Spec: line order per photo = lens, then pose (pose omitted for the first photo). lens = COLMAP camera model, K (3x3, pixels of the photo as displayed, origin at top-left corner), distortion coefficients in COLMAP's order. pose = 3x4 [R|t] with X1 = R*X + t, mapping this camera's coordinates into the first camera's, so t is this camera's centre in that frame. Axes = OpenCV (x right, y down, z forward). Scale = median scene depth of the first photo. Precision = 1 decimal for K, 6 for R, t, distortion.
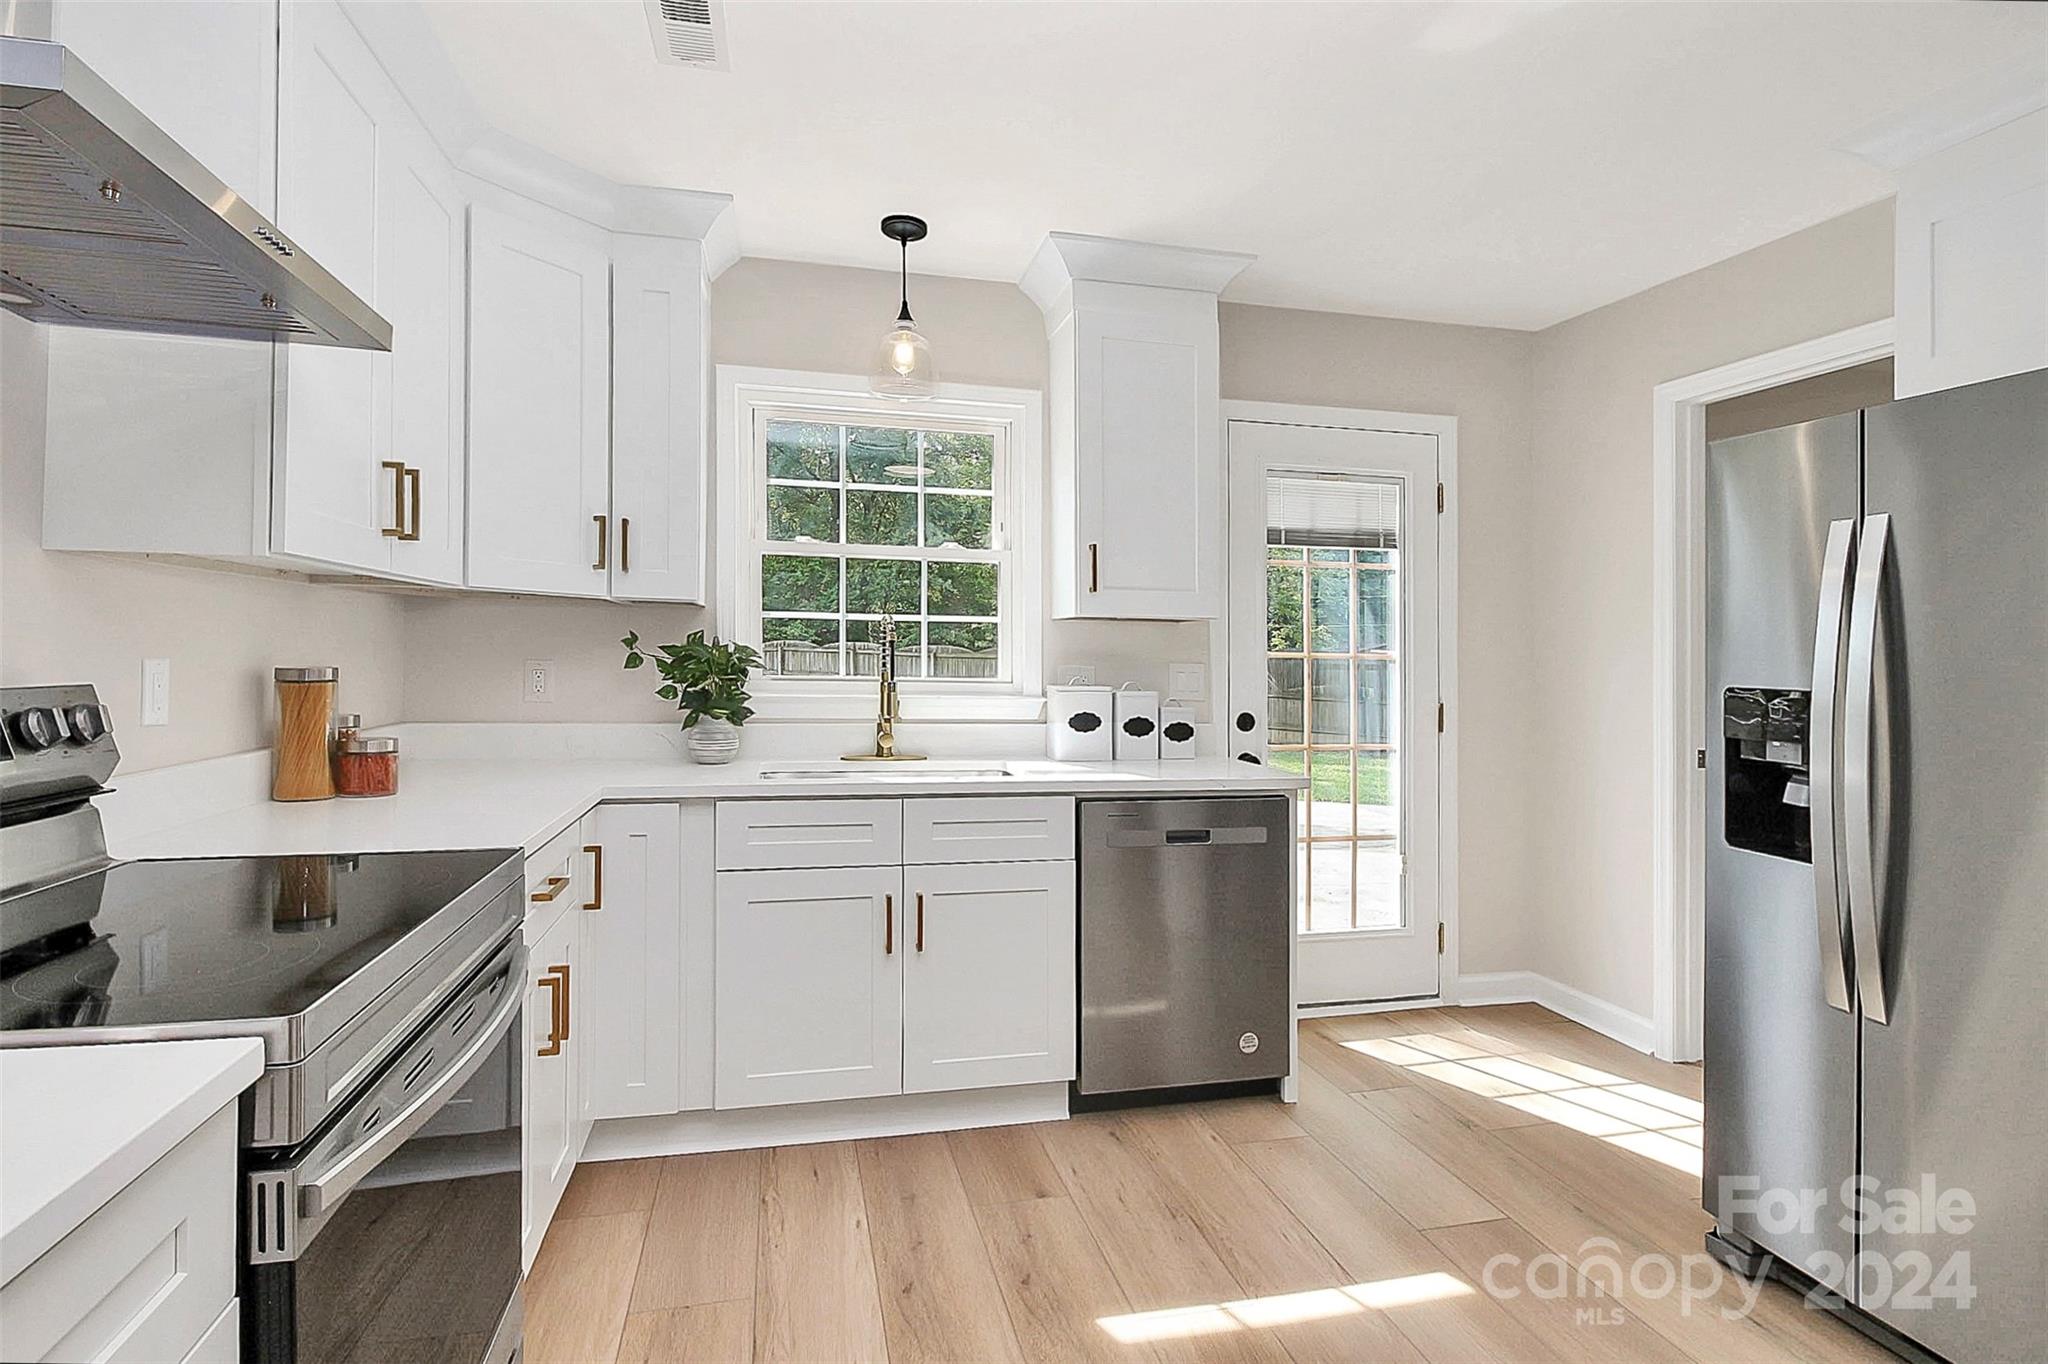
lens RADIAL K [[999.7, 0, 1020.7], [0, 999.7, 633.3], [0, 0, 1]] dist [0.006320, -0.002914]
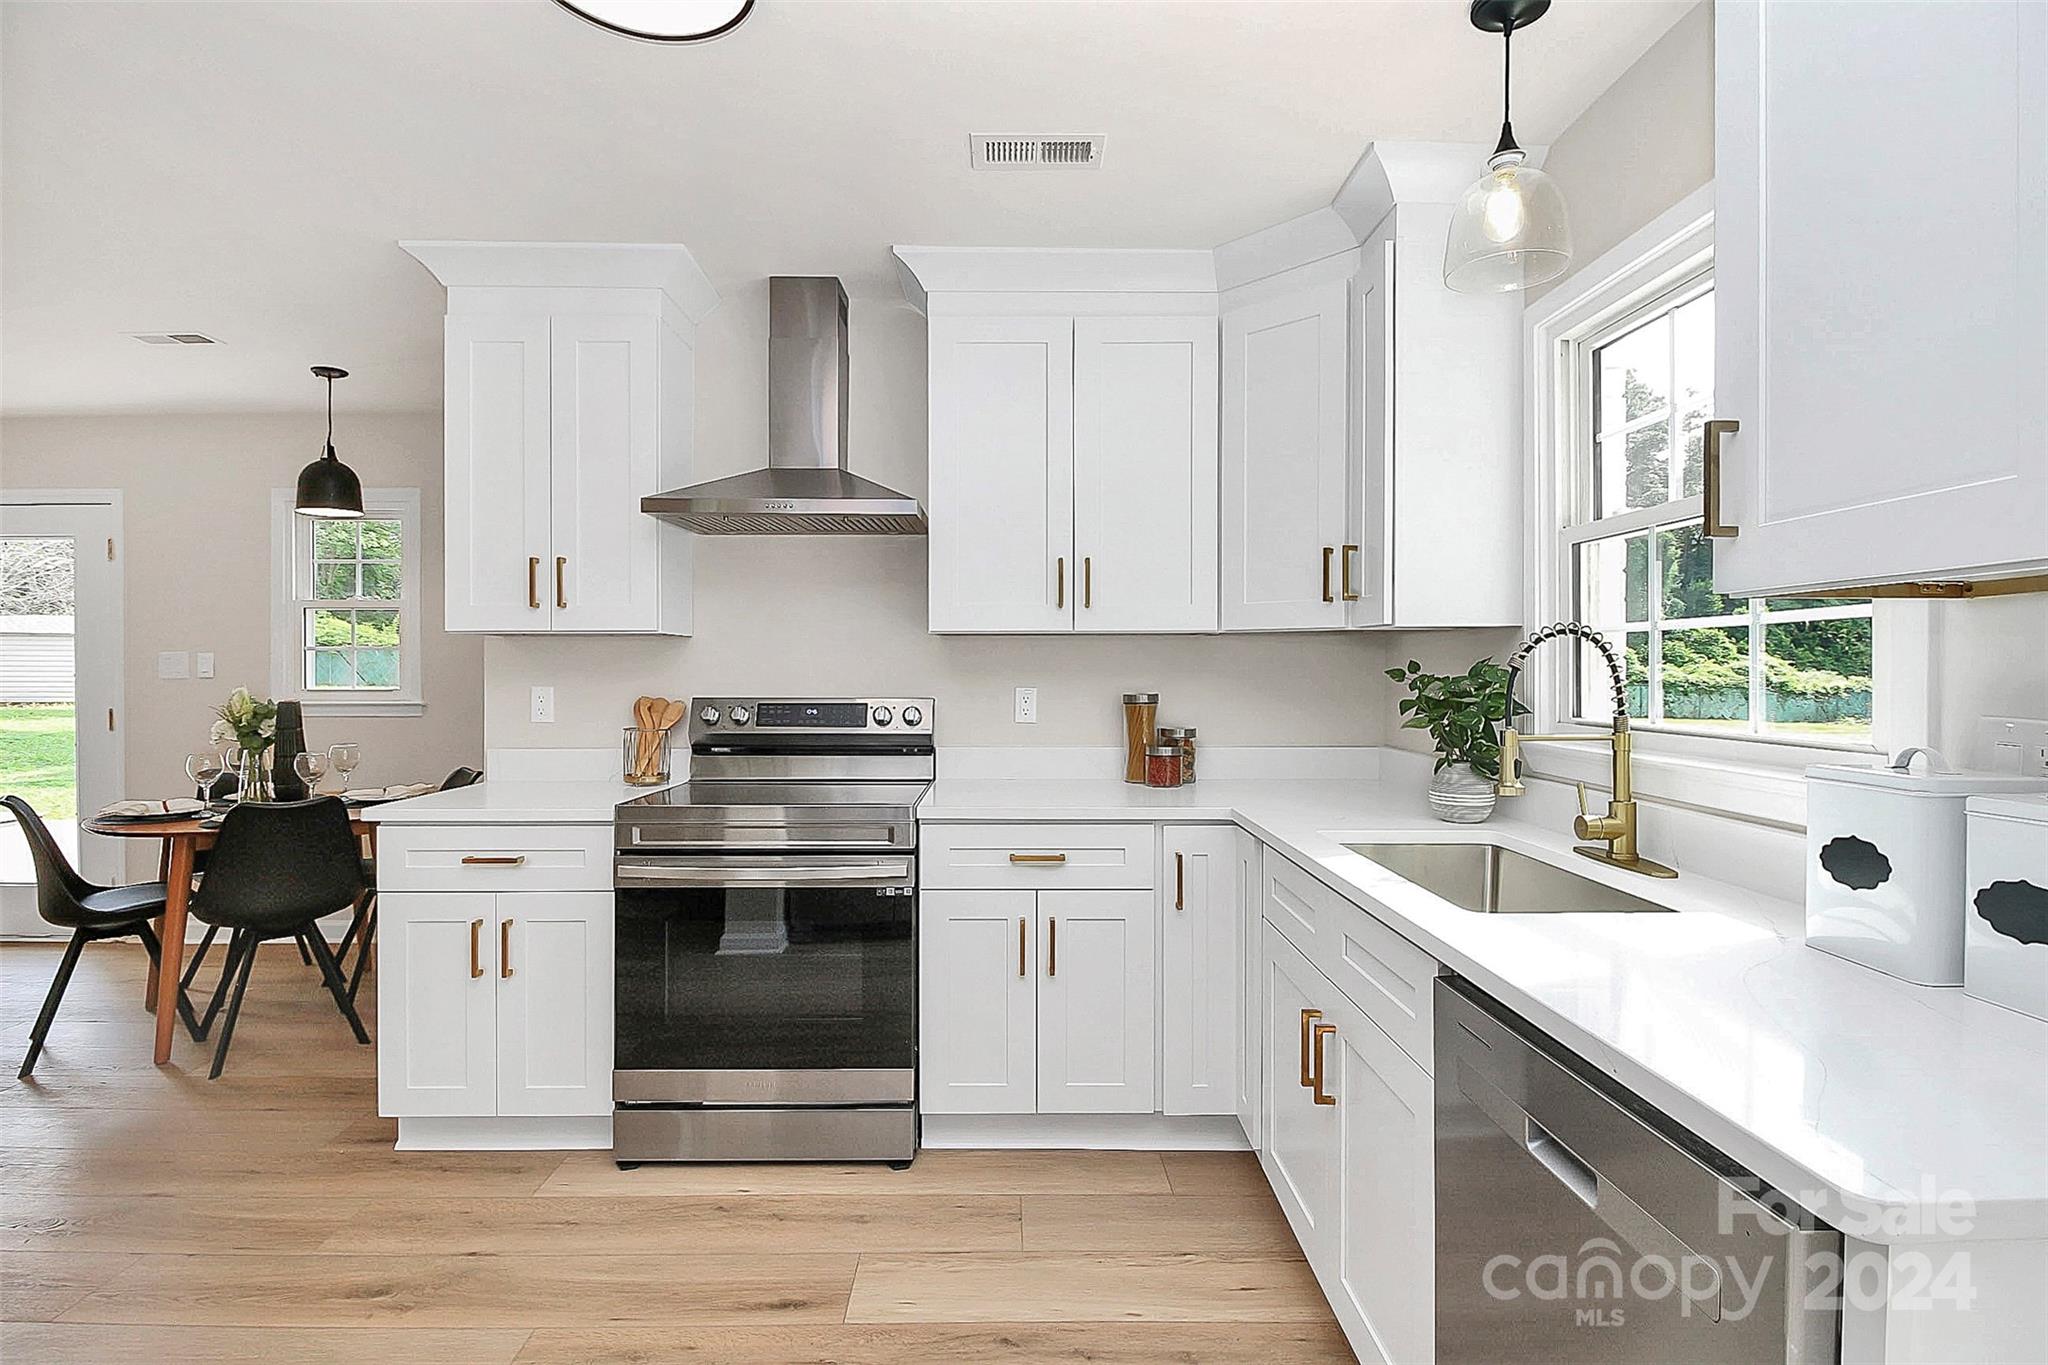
lens RADIAL K [[999.7, 0, 1024.8], [0, 999.7, 696.7], [0, 0, 1]] dist [0.006320, -0.002914]
pose [[-0.232213, 0.005443, -0.972650, 0.545368], [0.011699, 0.999928, 0.002802, 0.023042], [0.972595, -0.010728, -0.232260, 0.835152]]
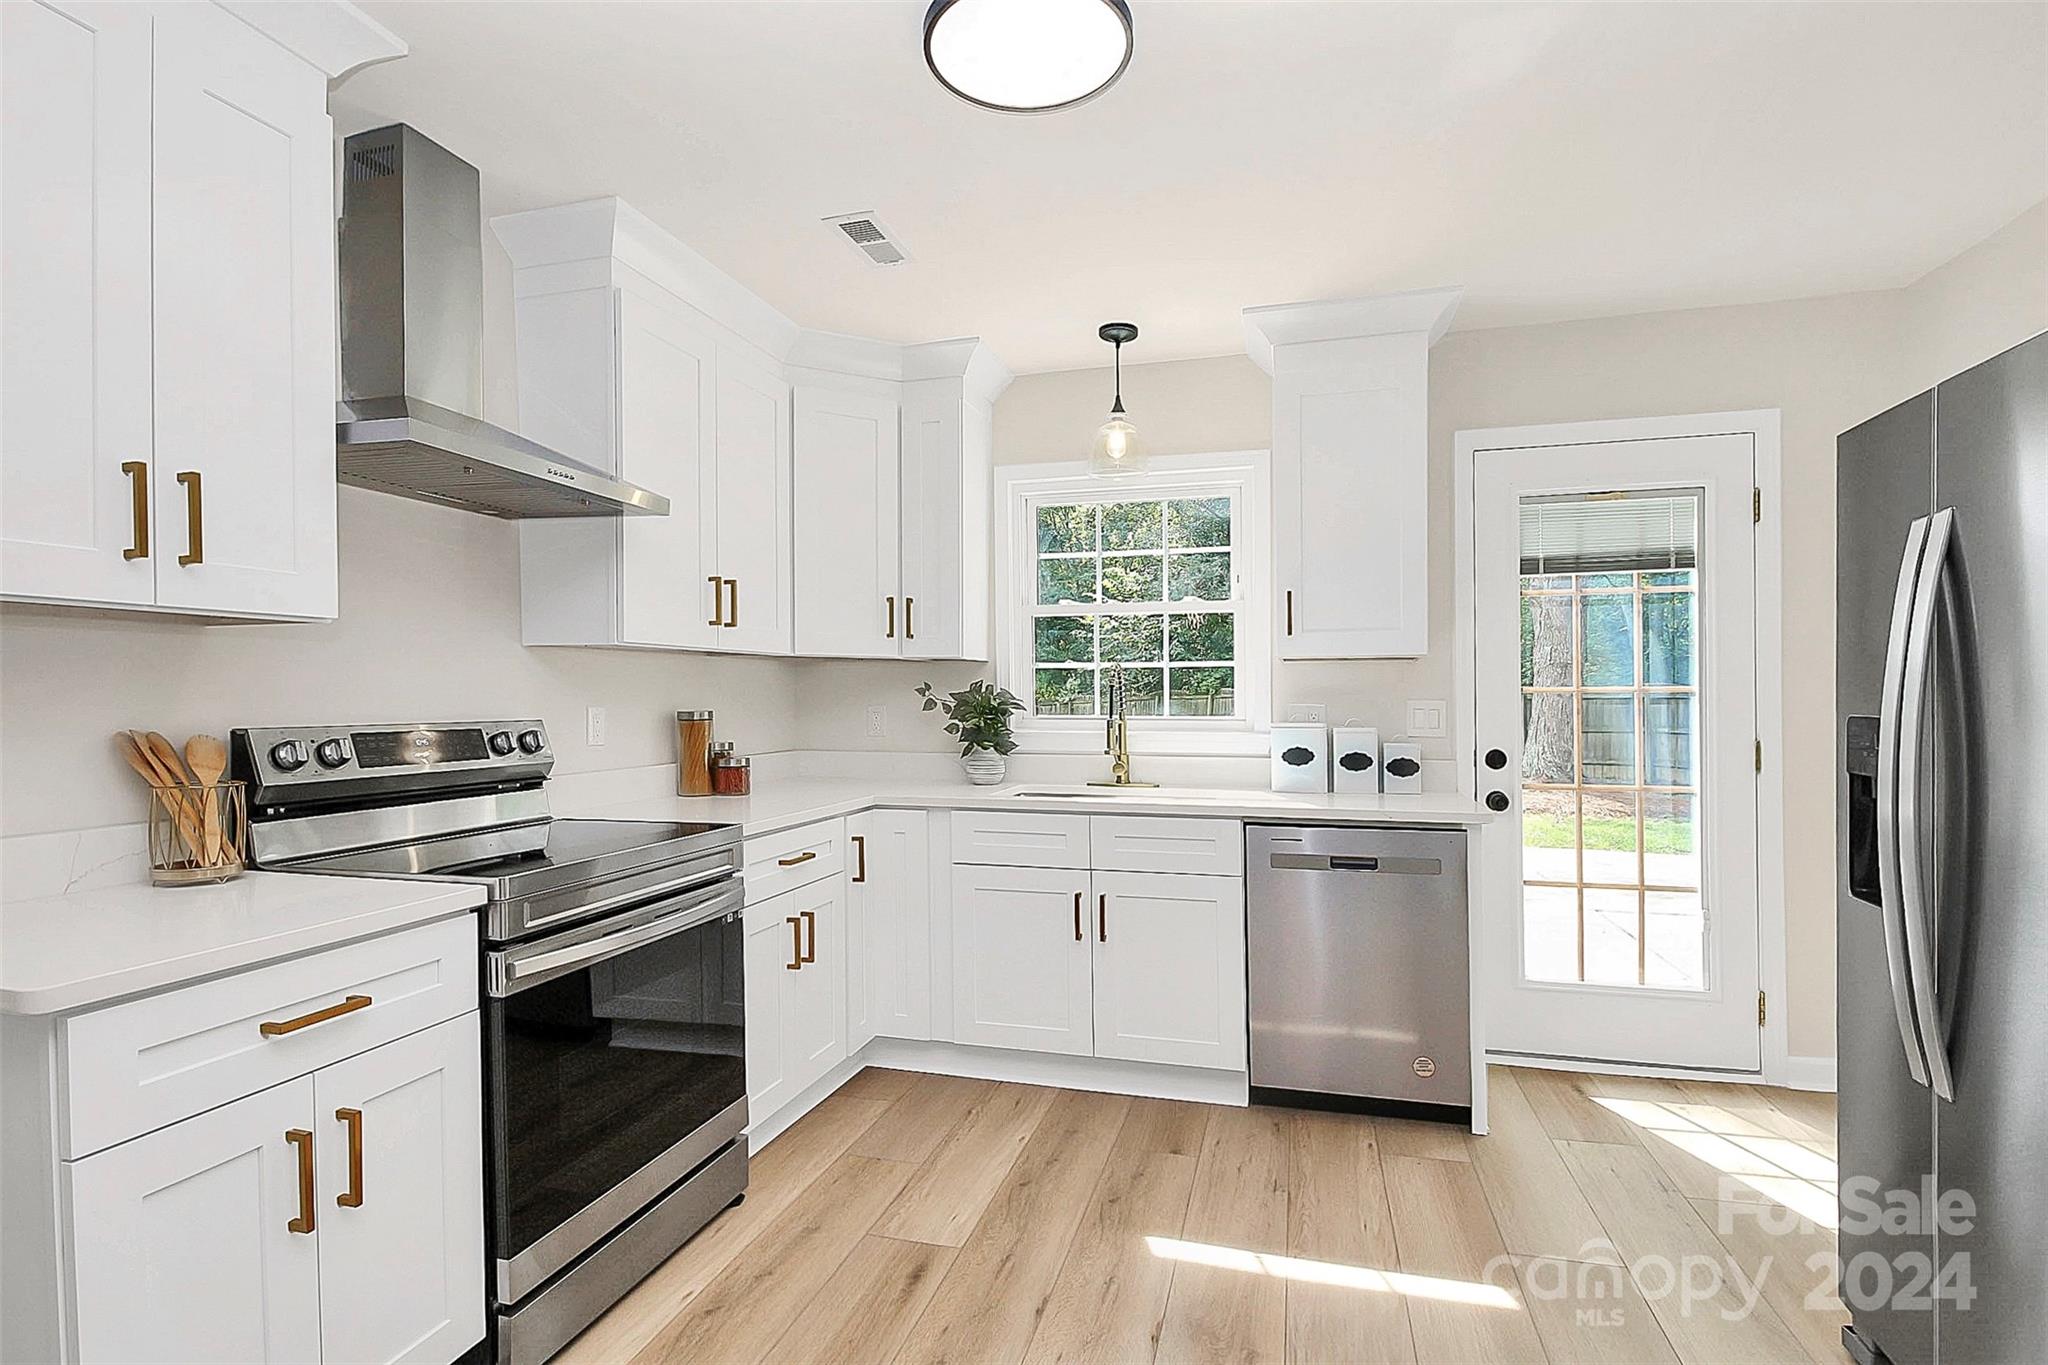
lens RADIAL K [[999.7, 0, 1056.5], [0, 999.7, 696.3], [0, 0, 1]] dist [0.006320, -0.002914]
pose [[0.880871, -0.019666, -0.472948, 0.368958], [0.026754, 0.999608, 0.008265, 0.009289], [0.472600, -0.019934, 0.881052, -0.074216]]
